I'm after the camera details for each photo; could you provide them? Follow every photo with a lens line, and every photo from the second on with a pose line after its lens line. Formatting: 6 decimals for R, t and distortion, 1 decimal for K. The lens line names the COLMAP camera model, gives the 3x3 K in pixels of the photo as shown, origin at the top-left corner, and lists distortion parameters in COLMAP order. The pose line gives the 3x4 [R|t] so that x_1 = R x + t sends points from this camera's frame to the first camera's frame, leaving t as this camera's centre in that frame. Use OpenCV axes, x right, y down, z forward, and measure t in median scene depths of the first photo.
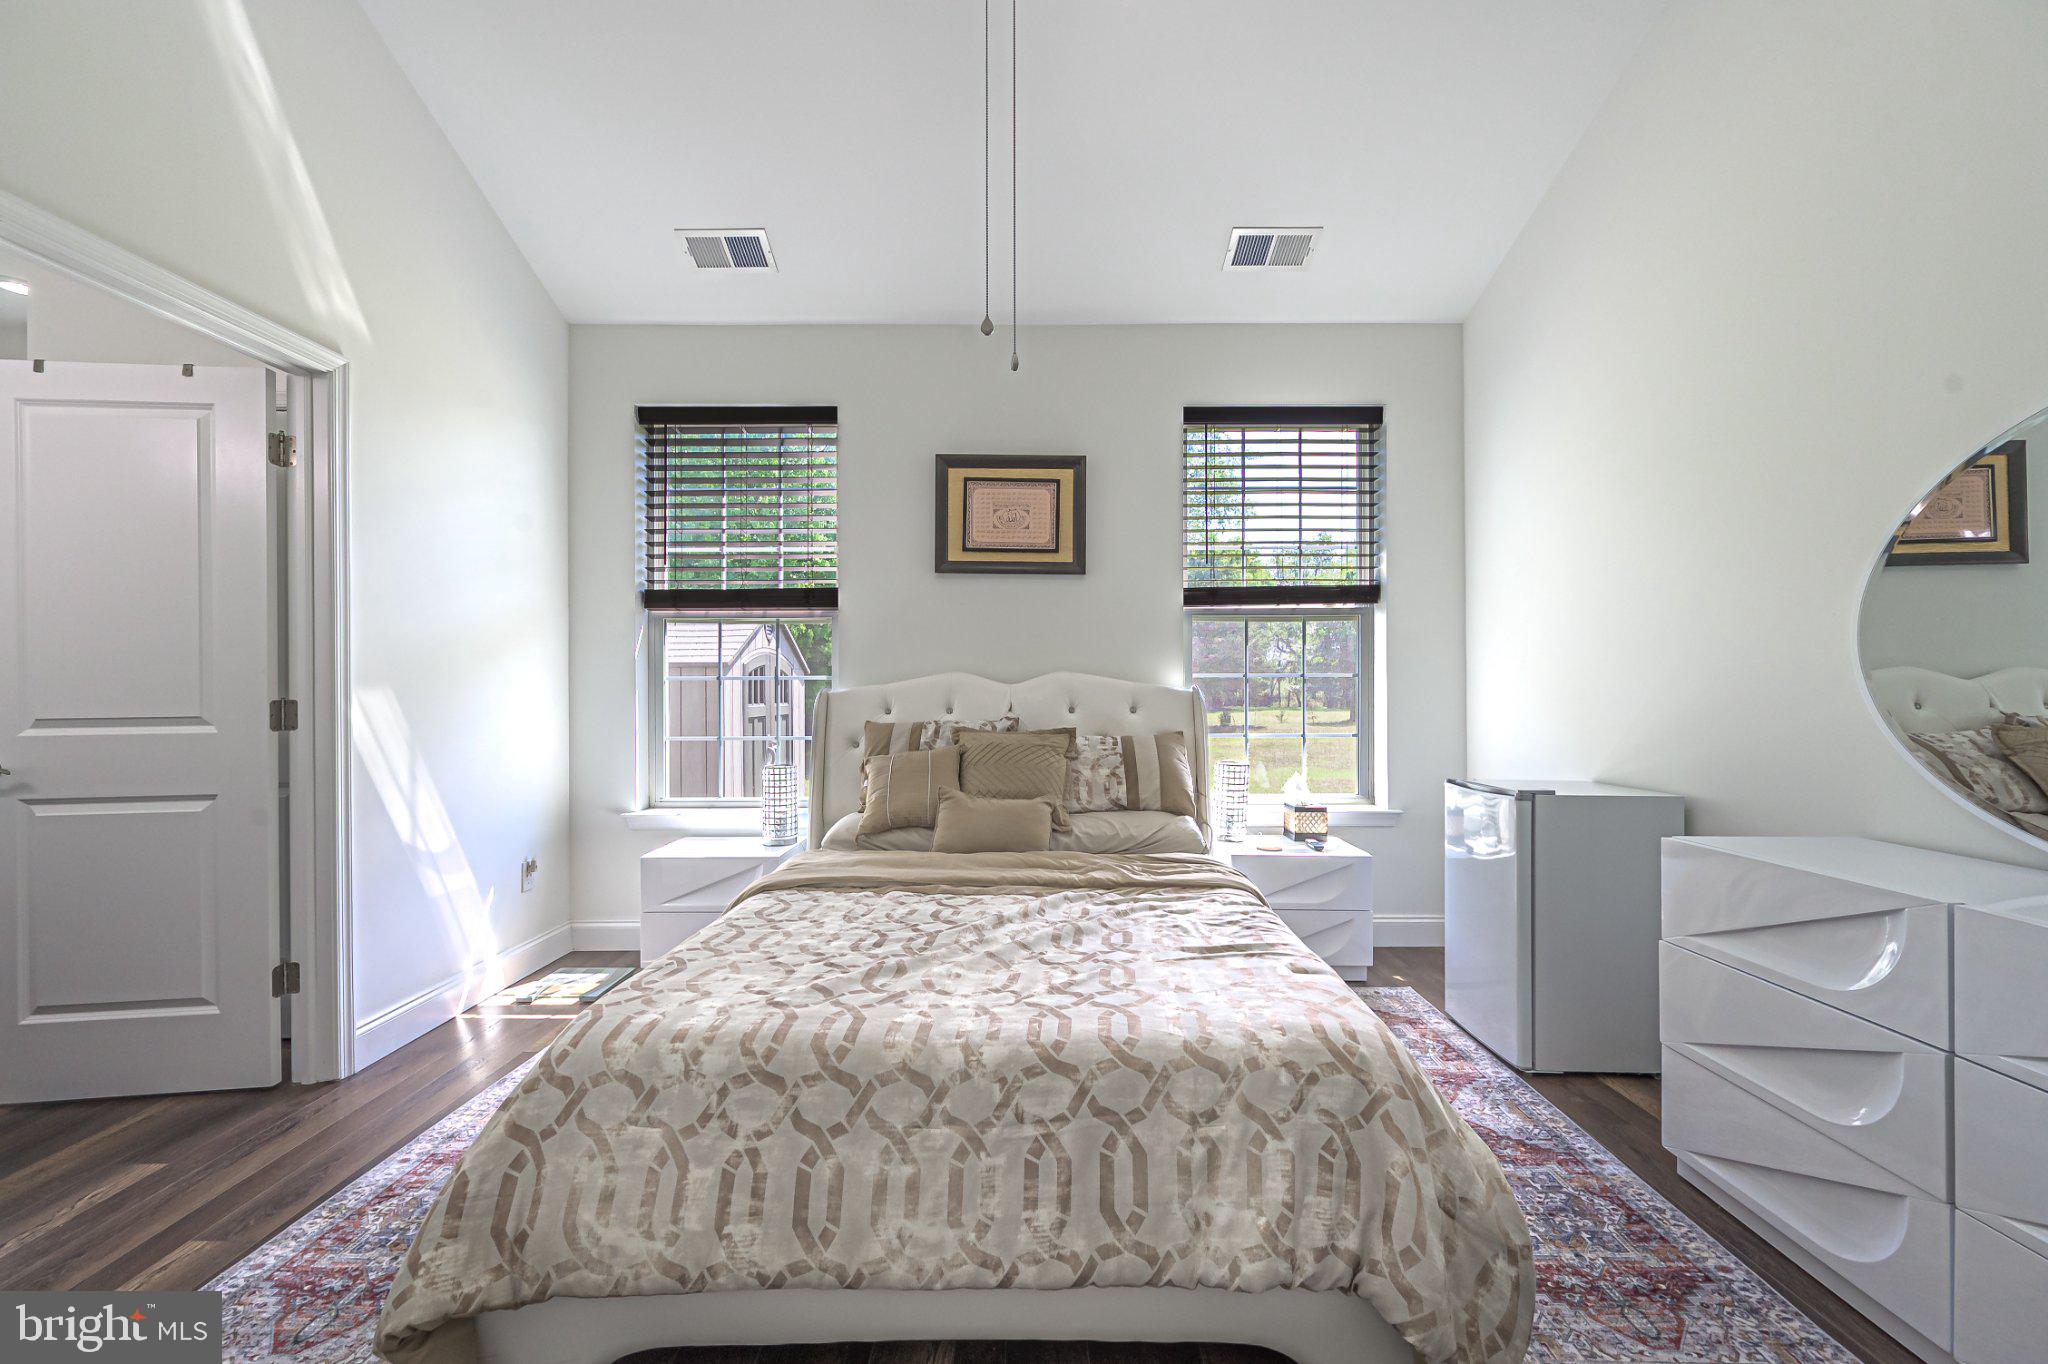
lens RADIAL K [[804.3, 0, 1020.8], [0, 804.3, 684.4], [0, 0, 1]] dist [-0.001562, -0.000154]
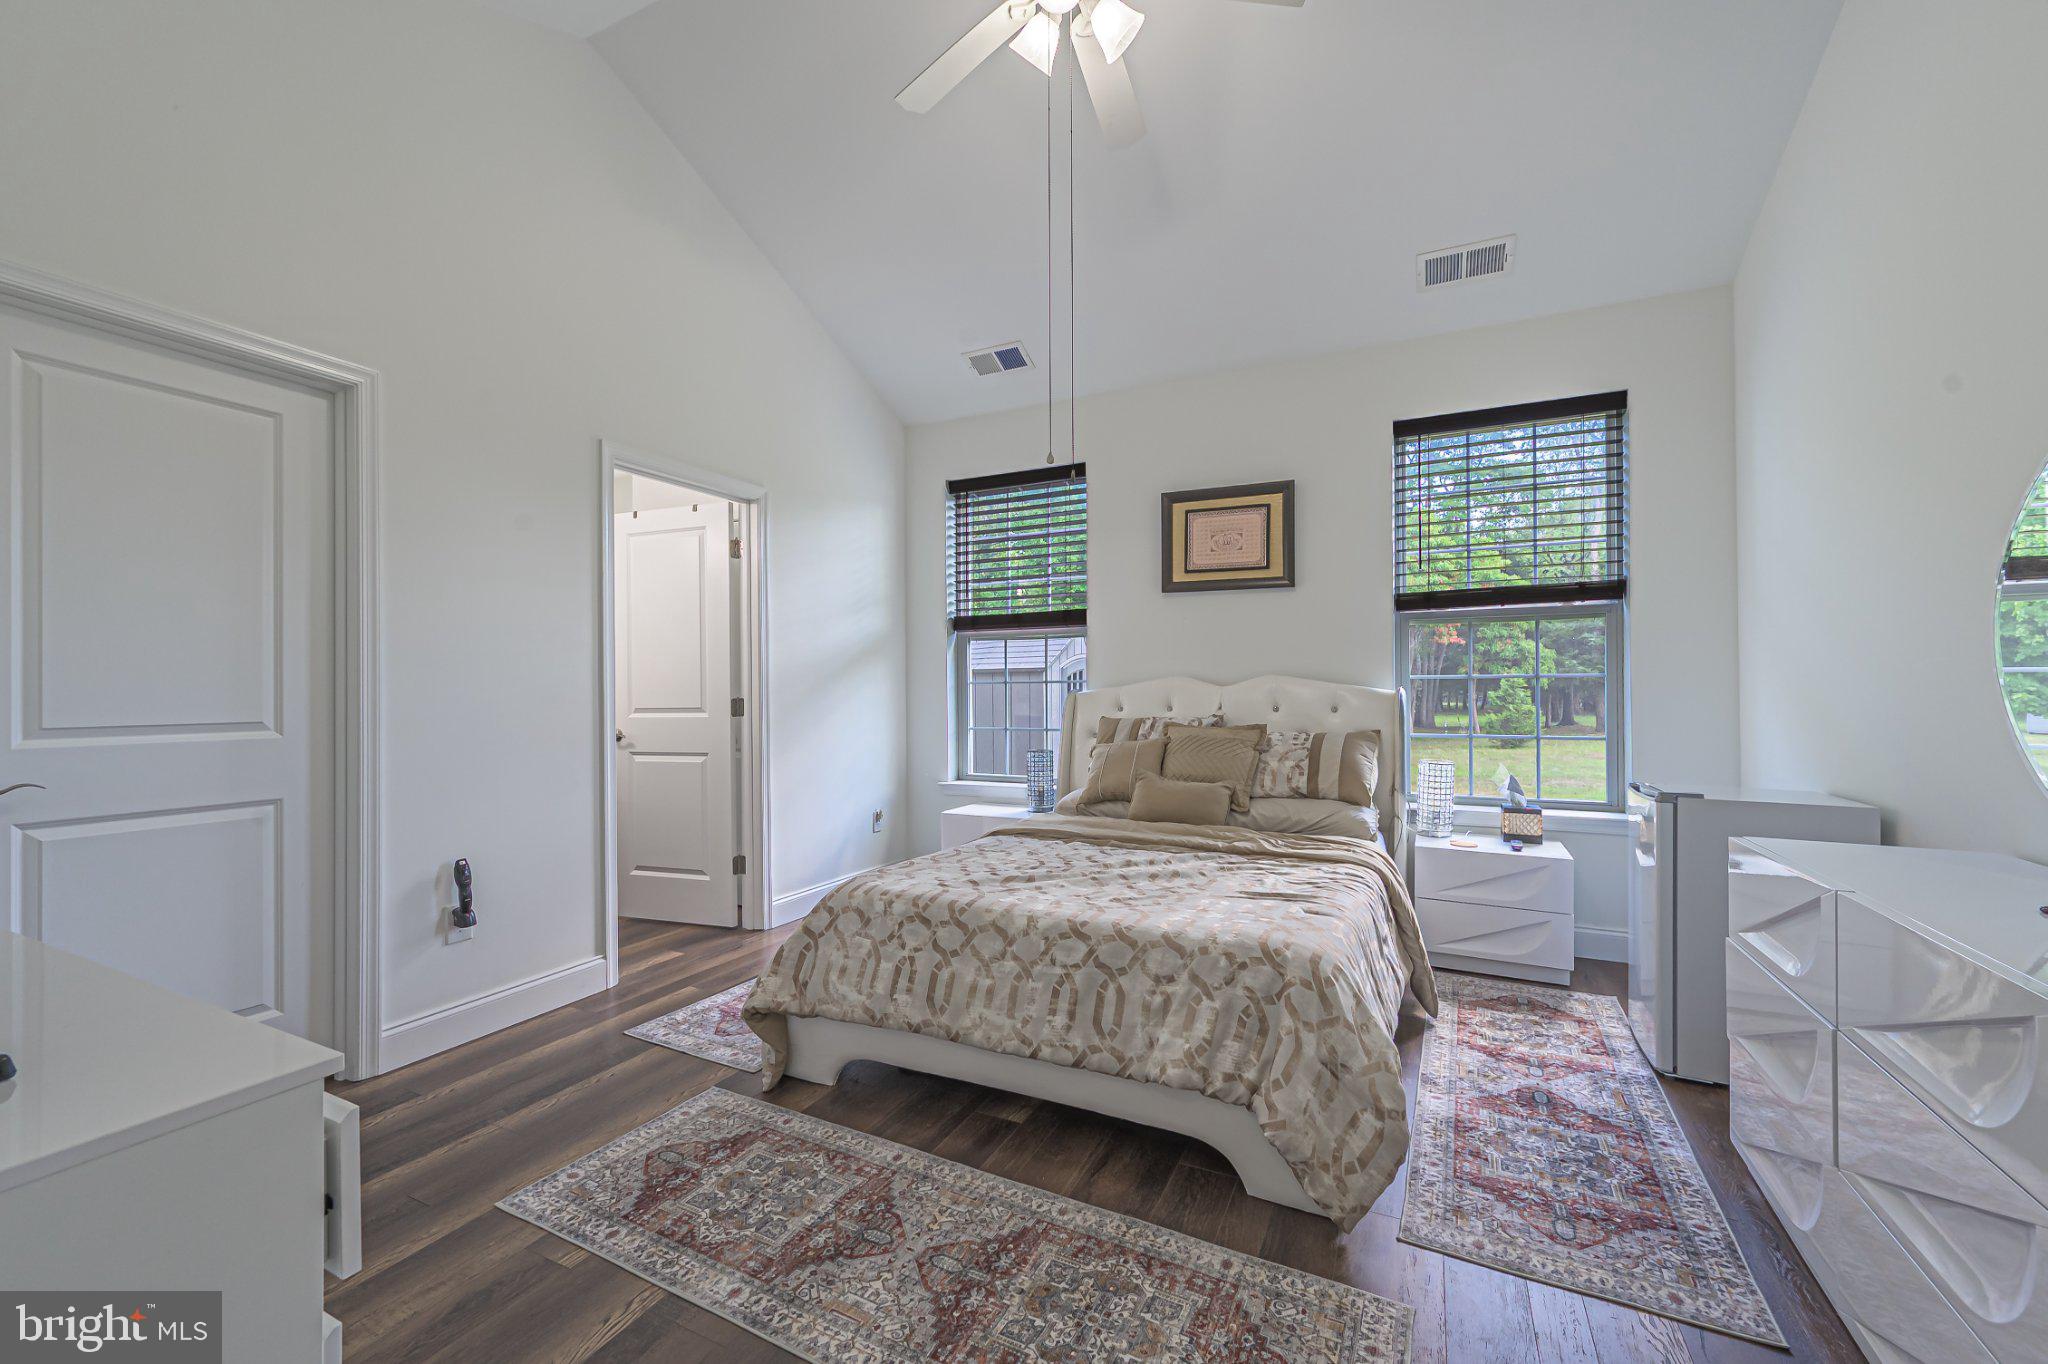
lens RADIAL K [[804.3, 0, 1020.8], [0, 804.3, 684.4], [0, 0, 1]] dist [-0.001562, -0.000154]
pose [[0.898845, -0.003899, -0.438248, 0.538216], [0.004042, 0.999992, -0.000607, -0.008141], [0.438247, -0.001226, 0.898854, -0.385226]]
